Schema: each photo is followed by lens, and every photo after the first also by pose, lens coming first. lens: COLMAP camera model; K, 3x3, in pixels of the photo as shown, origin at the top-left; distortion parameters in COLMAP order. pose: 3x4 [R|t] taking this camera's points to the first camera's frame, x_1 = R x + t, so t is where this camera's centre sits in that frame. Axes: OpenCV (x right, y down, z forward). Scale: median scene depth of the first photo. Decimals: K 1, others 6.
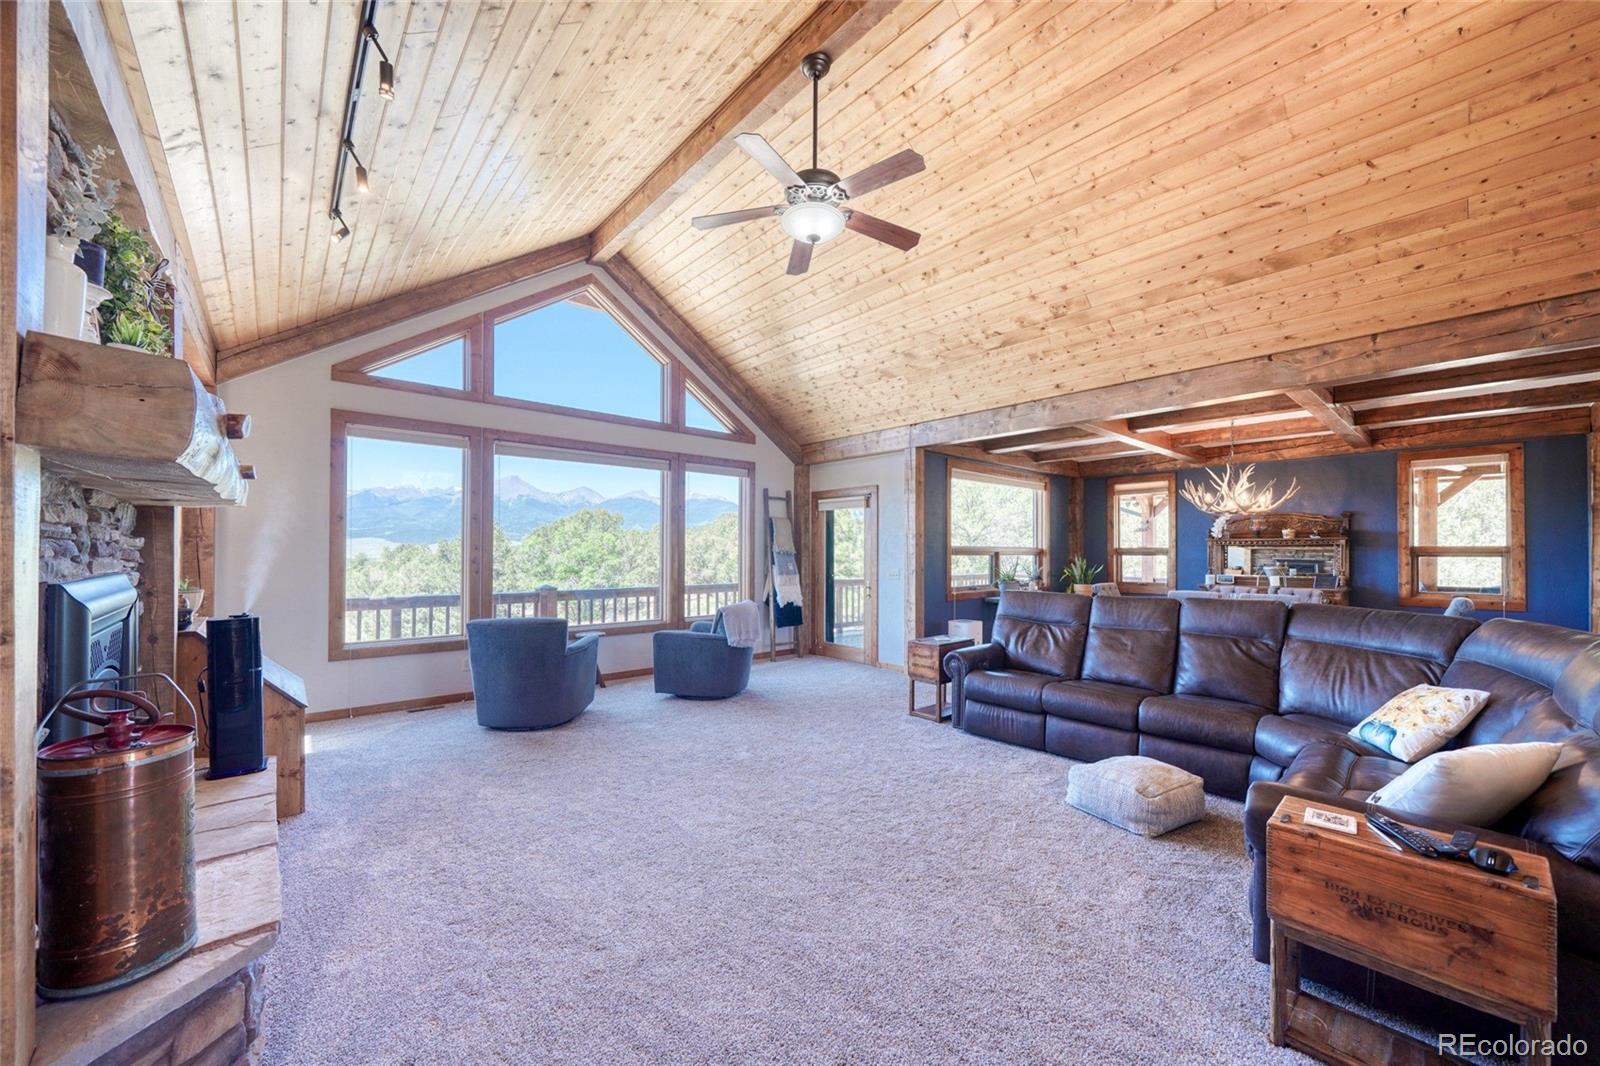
lens RADIAL K [[596.3, 0, 800.5], [0, 596.3, 547.1], [0, 0, 1]] dist [-0.002992, -0.000008]
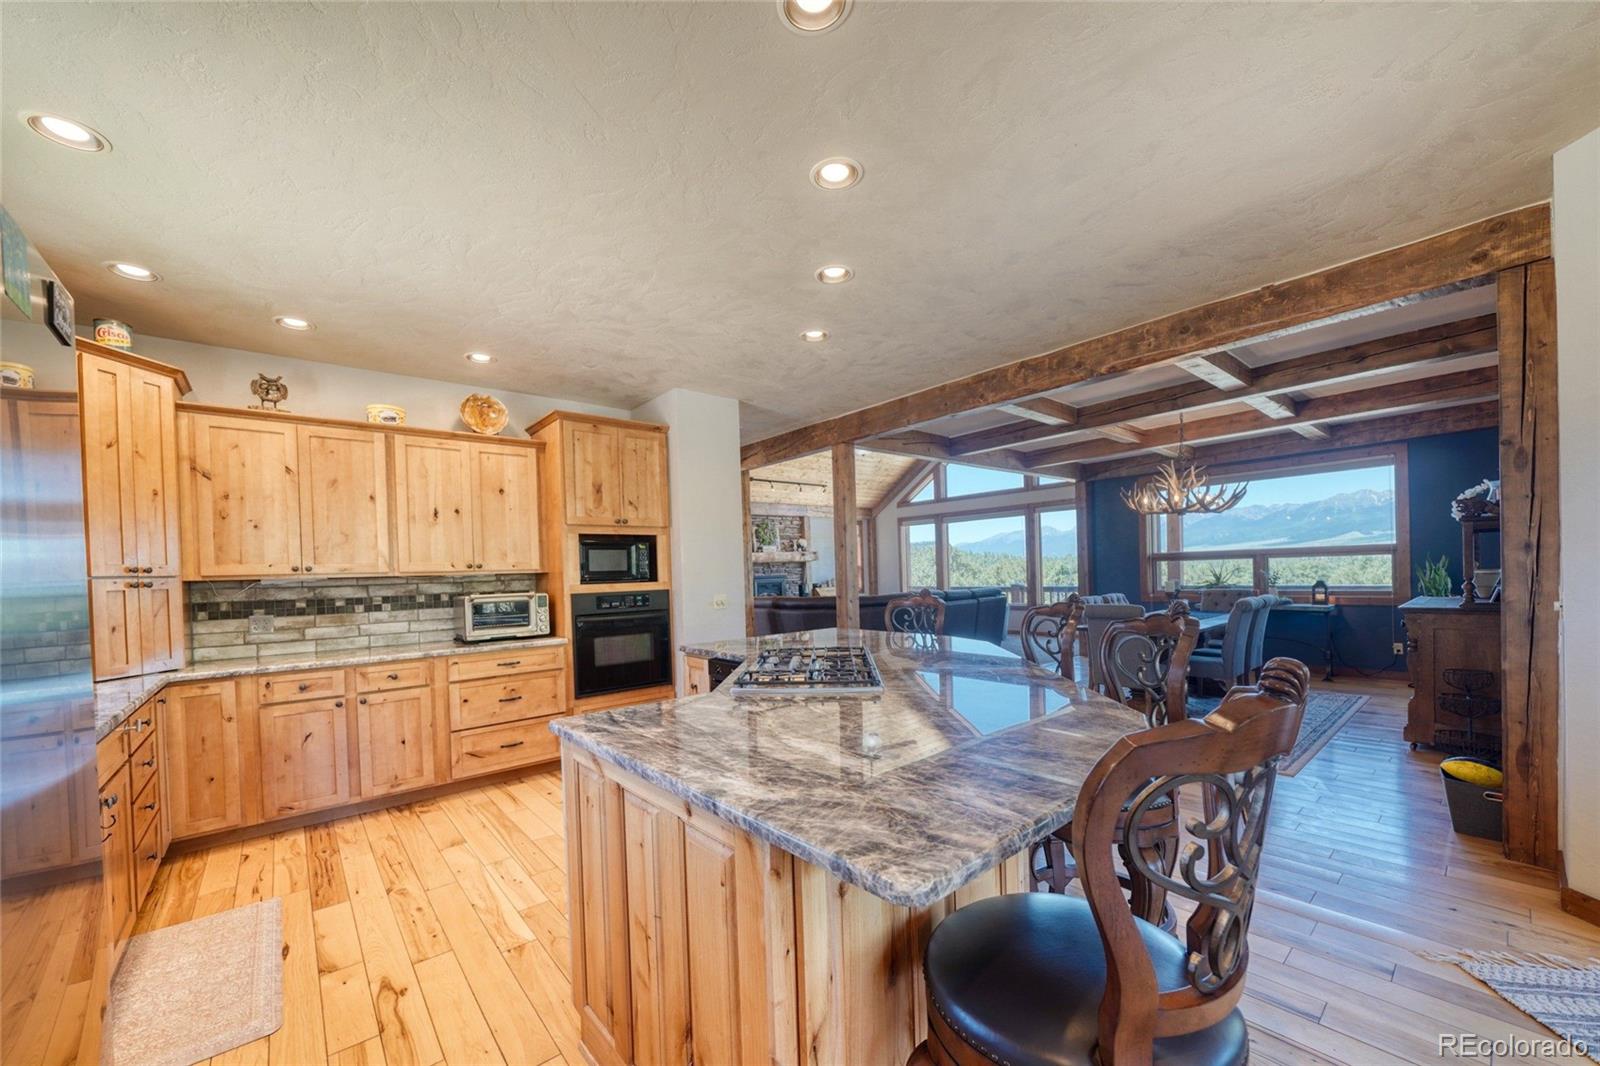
lens RADIAL K [[607.3, 0, 773.9], [0, 607.3, 580.0], [0, 0, 1]] dist [0.000109, -0.000051]
pose [[-0.042259, 0.008768, -0.999068, 1.393938], [0.039391, 0.999199, 0.007103, 0.012303], [0.998330, -0.039054, -0.042571, 0.331002]]
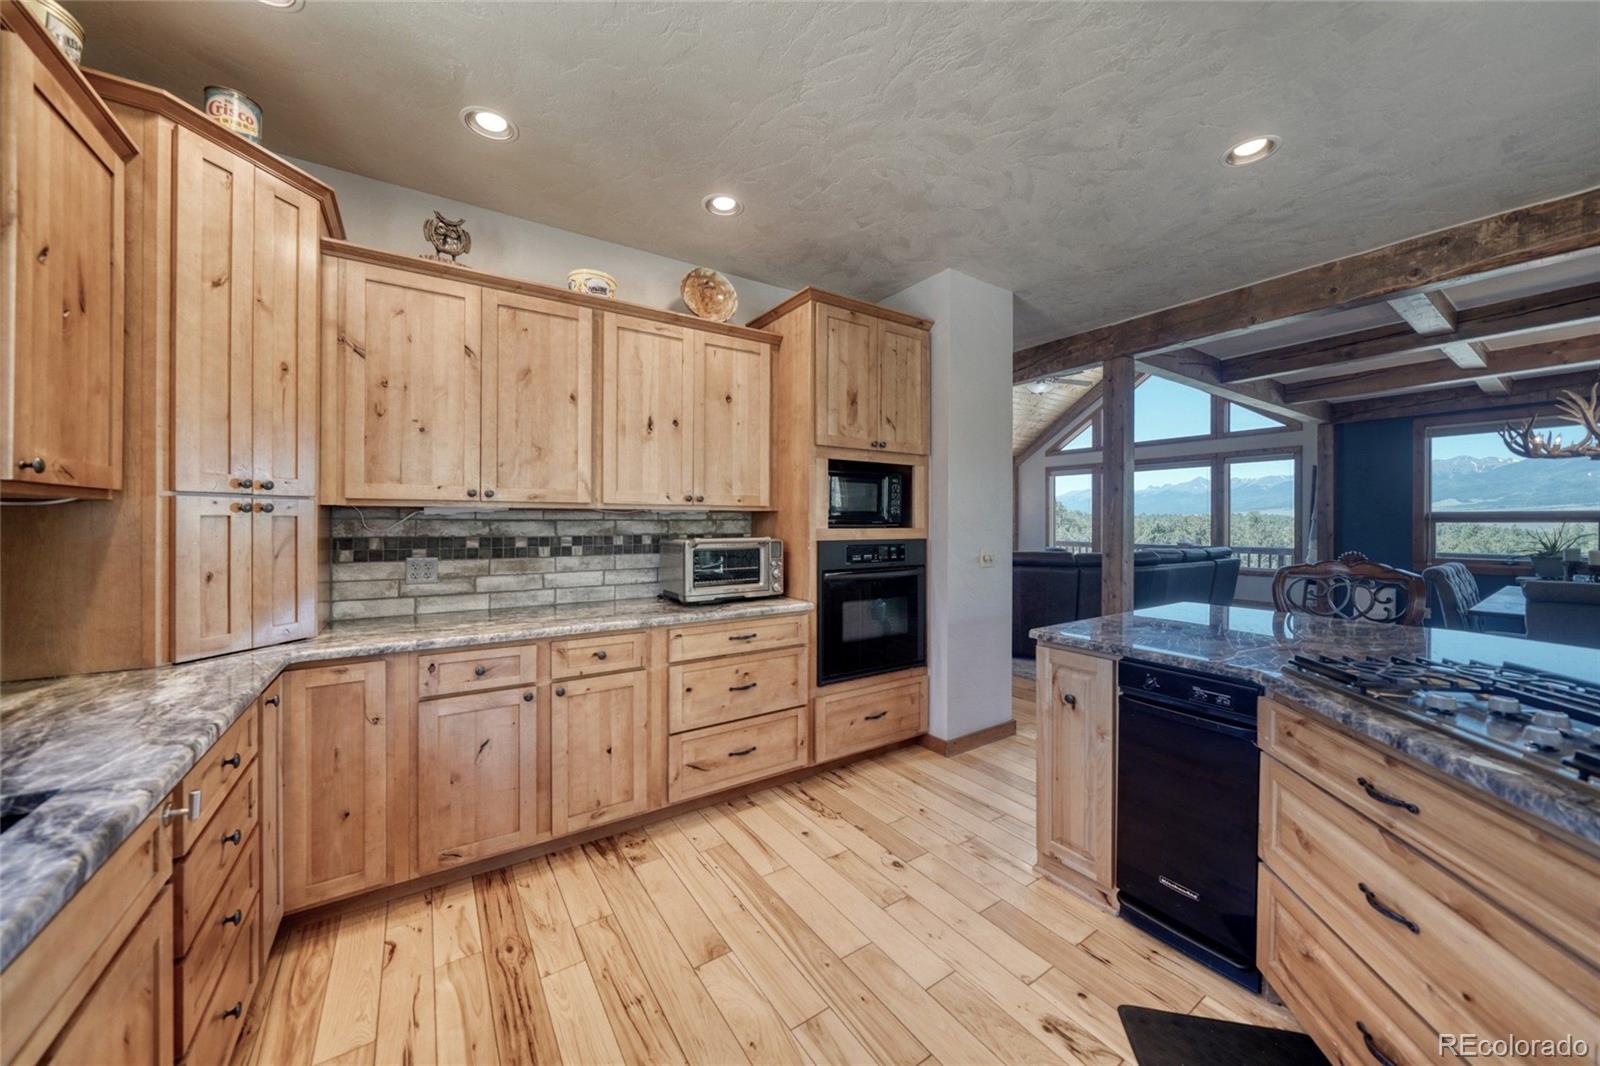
lens RADIAL K [[567.2, 0, 800.4], [0, 567.2, 520.4], [0, 0, 1]] dist [-0.001872, -0.000085]
pose [[-0.132584, -0.007099, -0.991146, 1.214586], [0.007434, 0.999939, -0.008156, 0.010910], [0.991144, -0.008450, -0.132523, 0.153061]]
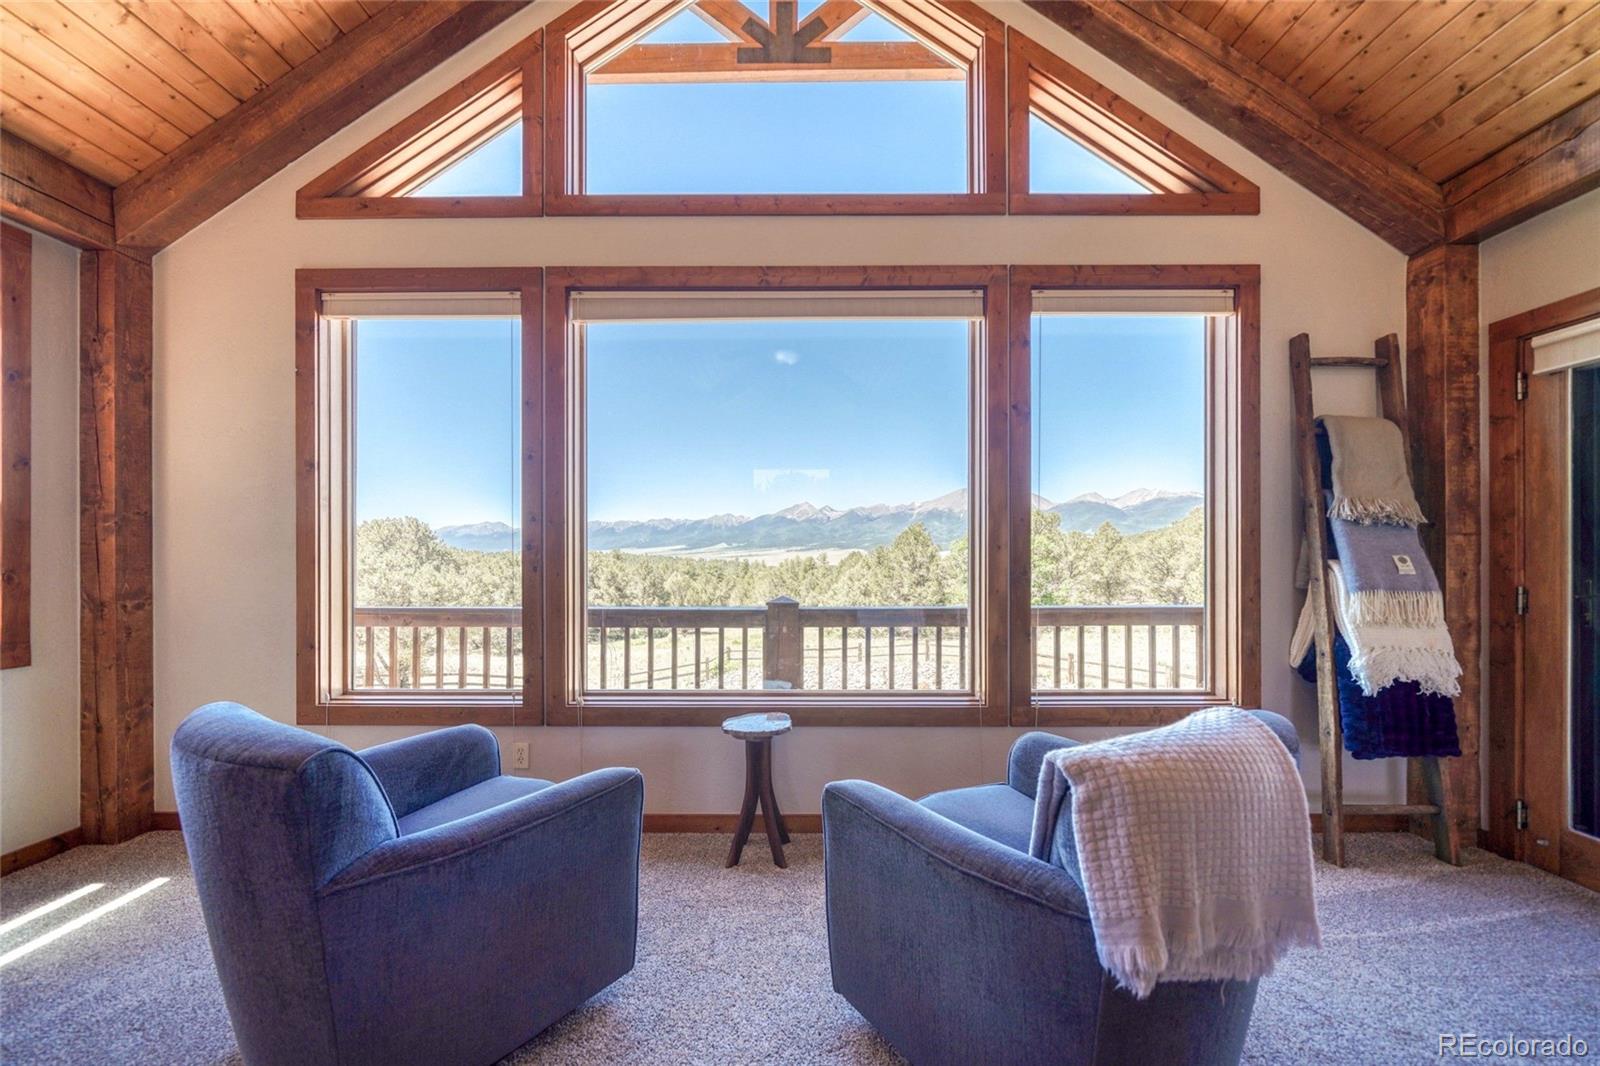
lens RADIAL K [[595.2, 0, 794.2], [0, 595.2, 561.2], [0, 0, 1]] dist [-0.001861, -0.000171]
pose [[0.745909, -0.003494, -0.666039, -0.049561], [0.010818, 0.999918, 0.006870, 0.025806], [0.665960, -0.012329, 0.745886, 0.572879]]
